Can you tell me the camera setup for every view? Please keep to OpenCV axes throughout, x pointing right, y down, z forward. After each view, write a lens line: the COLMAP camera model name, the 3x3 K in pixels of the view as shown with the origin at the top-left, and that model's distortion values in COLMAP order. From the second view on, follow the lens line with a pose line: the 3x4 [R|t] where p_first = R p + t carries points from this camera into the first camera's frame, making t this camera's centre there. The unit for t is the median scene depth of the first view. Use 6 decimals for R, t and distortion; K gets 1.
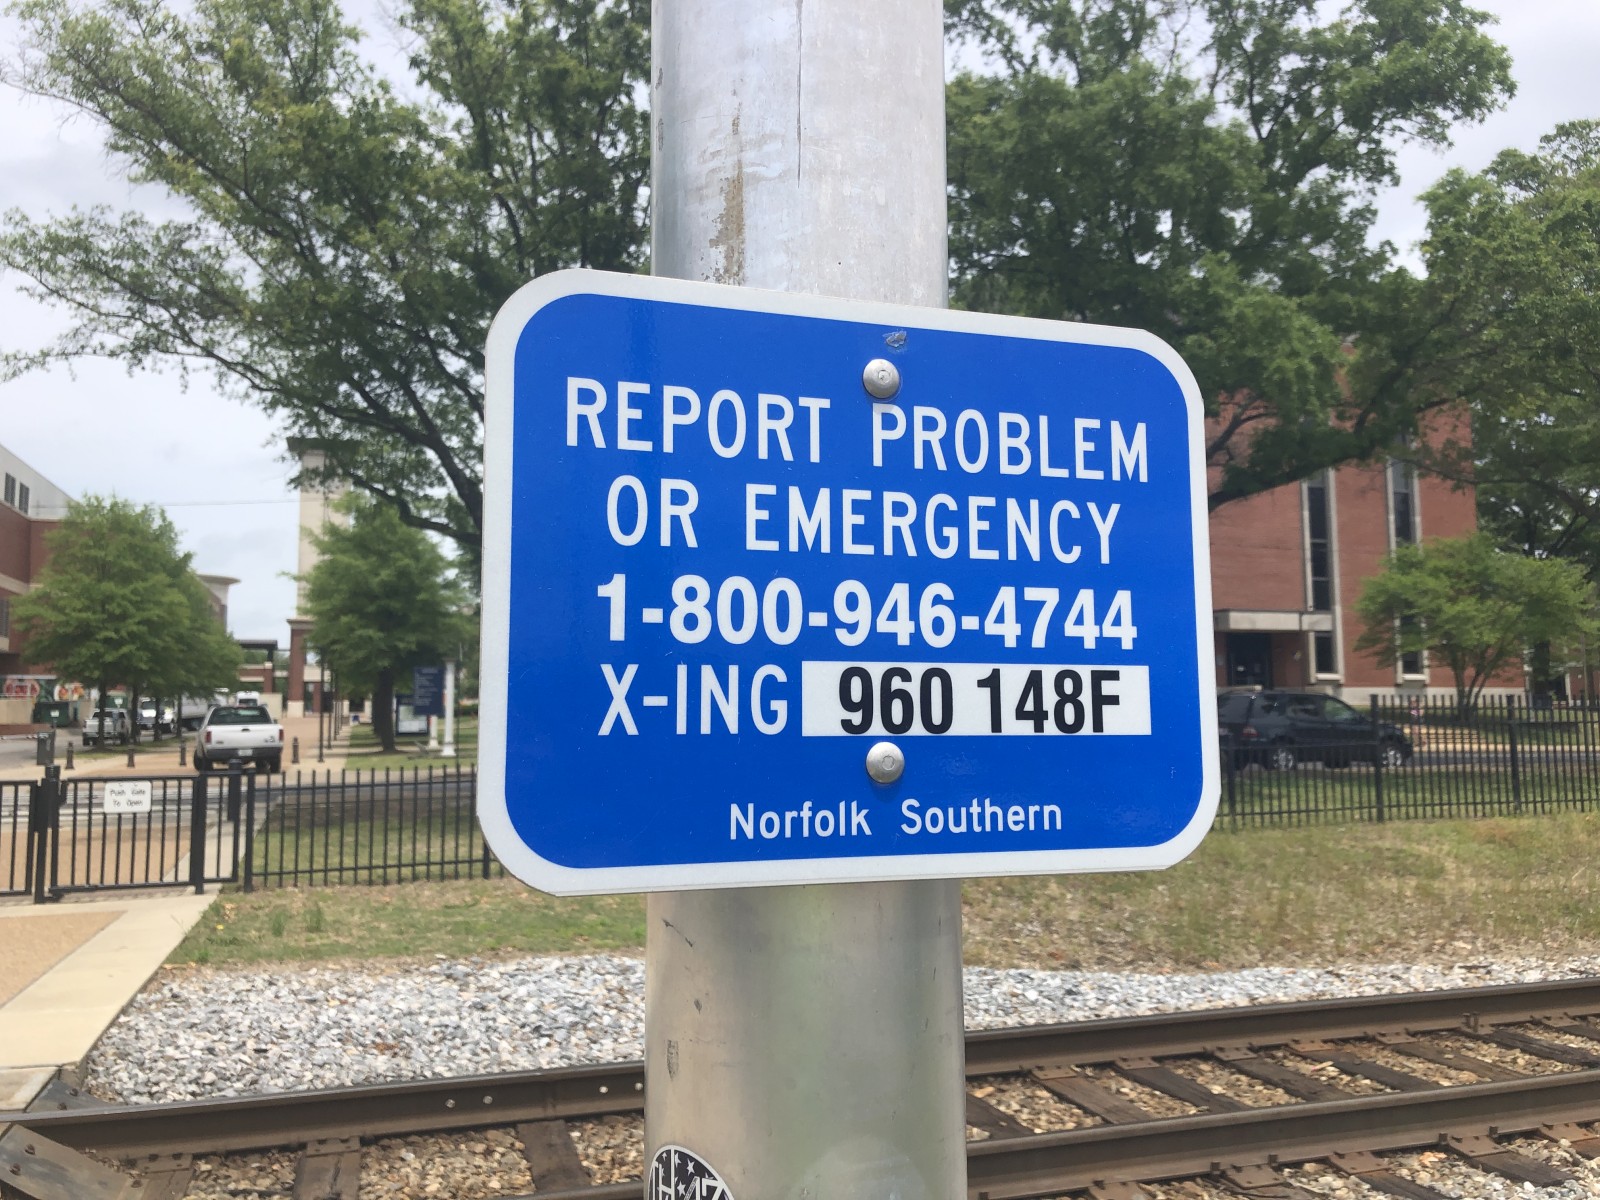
lens RADIAL K [[1305.6, 0, 785.7], [0, 1305.6, 592.0], [0, 0, 1]] dist [0.071912, -0.077029]
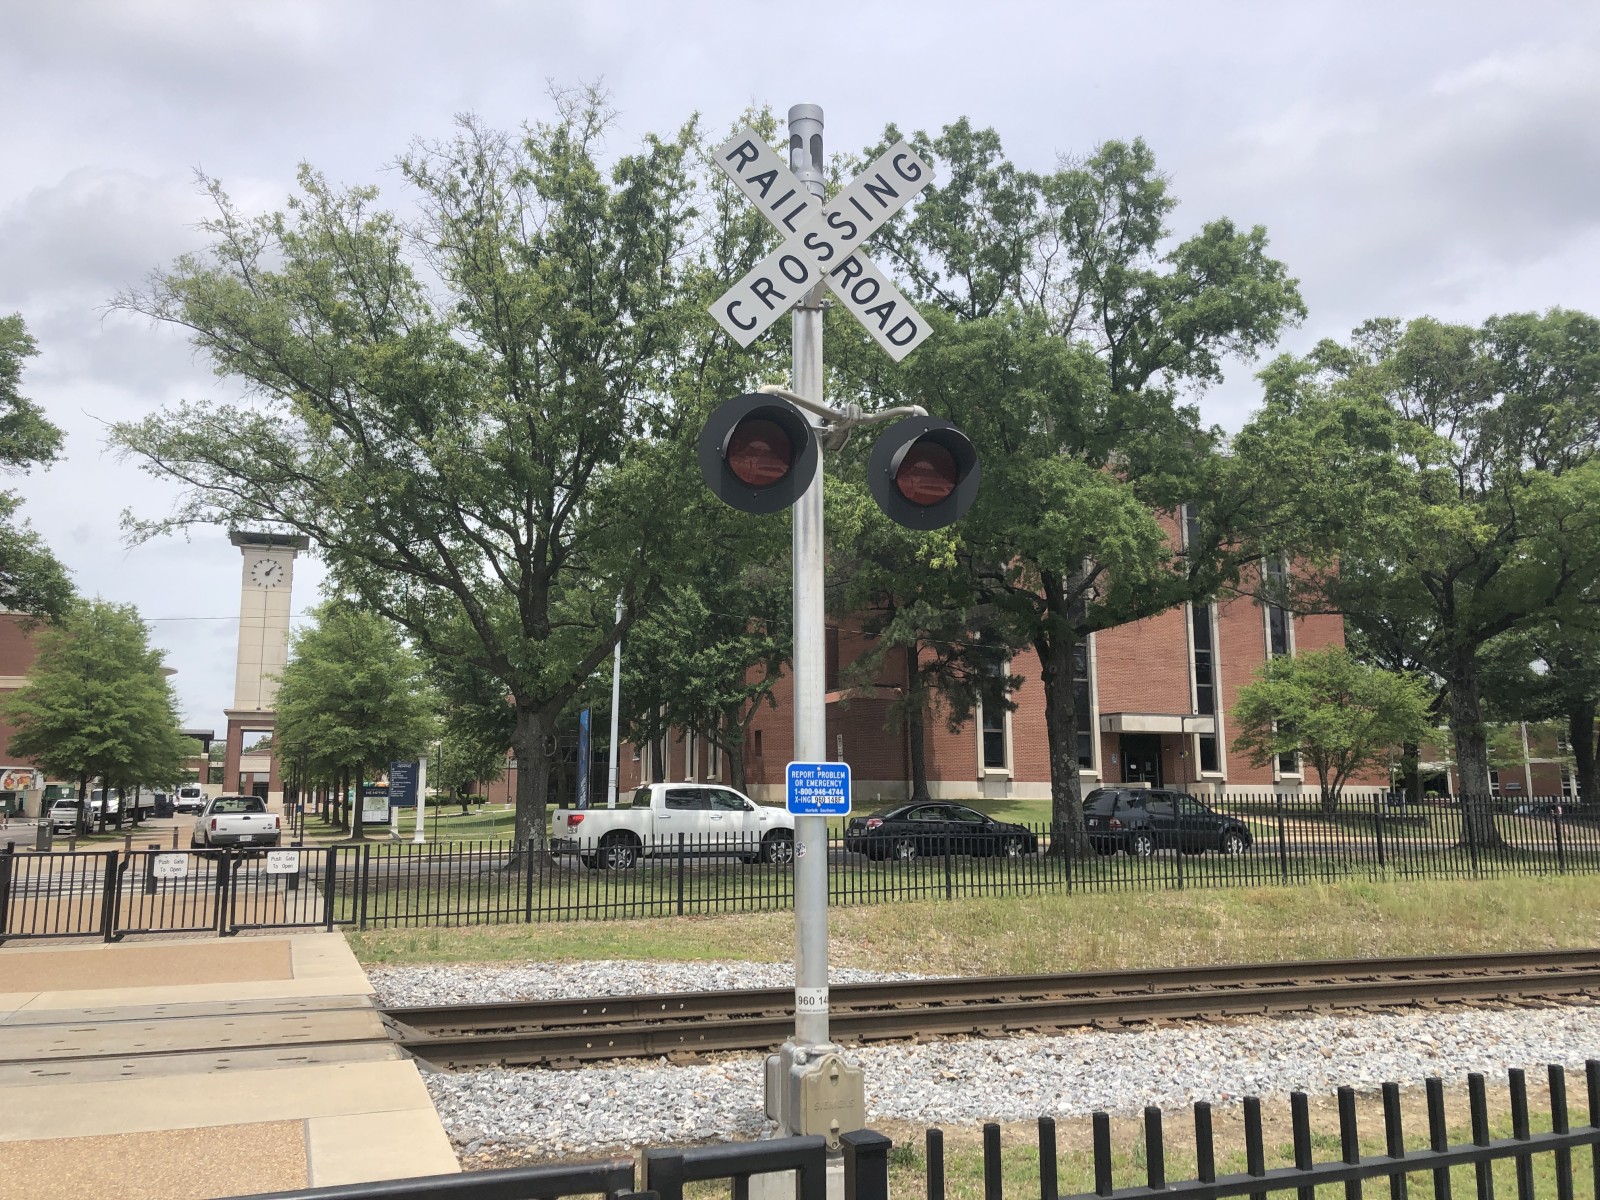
lens RADIAL K [[1305.6, 0, 775.3], [0, 1305.6, 580.4], [0, 0, 1]] dist [0.071912, -0.077029]
pose [[0.998810, 0.013188, 0.046961, -0.017035], [-0.009483, 0.996889, -0.078246, -0.018216], [-0.047847, 0.077708, 0.995827, -0.206048]]
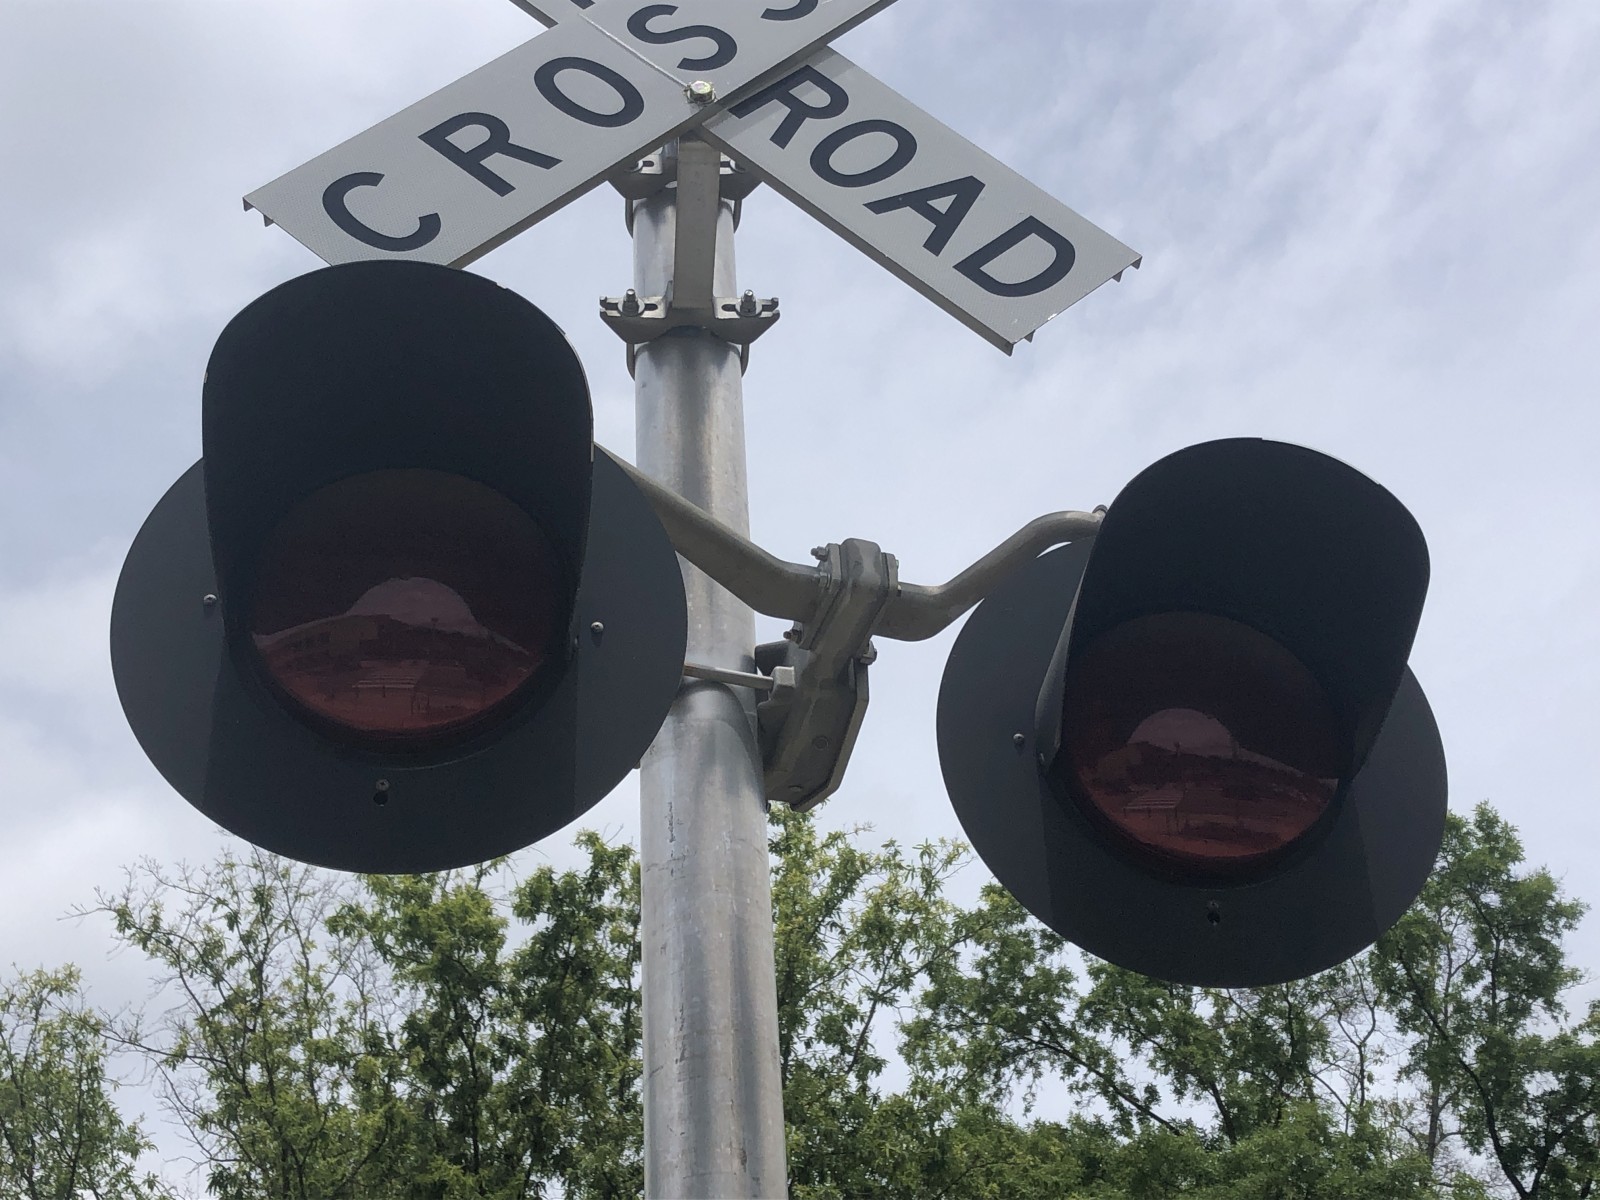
lens RADIAL K [[2179.6, 0, 787.5], [0, 2179.6, 605.8], [0, 0, 1]] dist [0.073939, 0.000000]
pose [[0.998736, -0.048127, 0.014496, 0.003129], [0.048166, 0.833978, -0.549692, -0.013025], [0.014366, 0.549695, 0.835242, -0.052990]]
